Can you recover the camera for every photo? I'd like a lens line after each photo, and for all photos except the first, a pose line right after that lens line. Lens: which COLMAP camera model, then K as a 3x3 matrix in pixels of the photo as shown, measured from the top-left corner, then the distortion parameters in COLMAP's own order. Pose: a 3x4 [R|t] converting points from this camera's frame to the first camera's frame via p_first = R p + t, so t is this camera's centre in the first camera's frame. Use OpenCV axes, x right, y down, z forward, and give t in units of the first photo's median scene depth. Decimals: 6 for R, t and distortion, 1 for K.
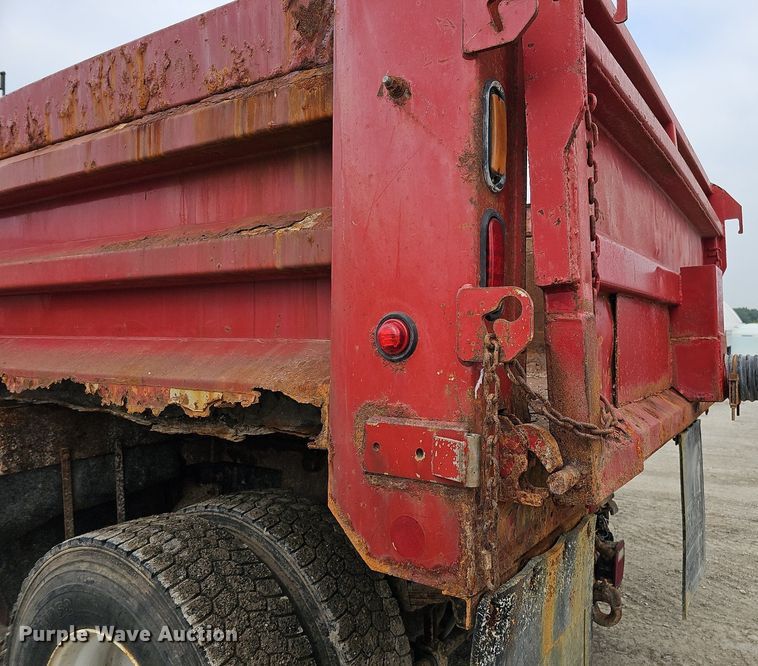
lens RADIAL K [[501.0, 0, 379.9], [0, 501.0, 342.3], [0, 0, 1]] dist [0.009284, -0.000835]
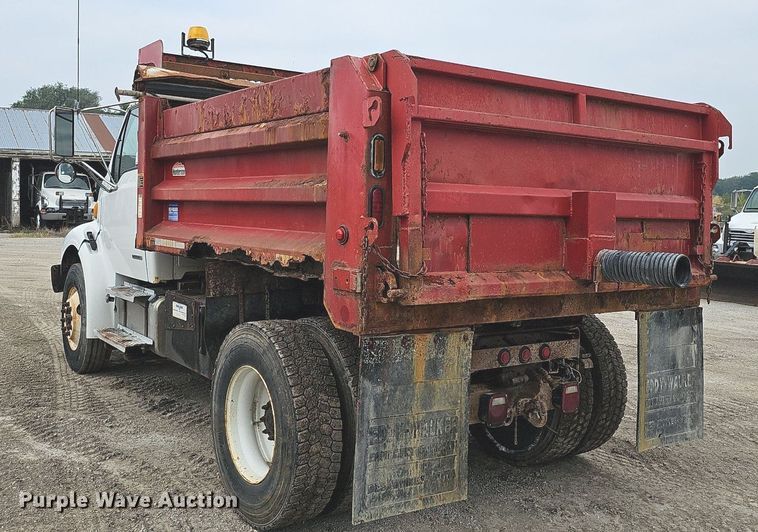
lens RADIAL K [[753.6, 0, 378.4], [0, 753.6, 264.9], [0, 0, 1]] dist [0.065058, 0.002527]
pose [[0.911681, 0.049168, -0.407946, 1.383370], [-0.024865, 0.997597, 0.064669, -0.087055], [0.410145, -0.048814, 0.910713, -1.888128]]
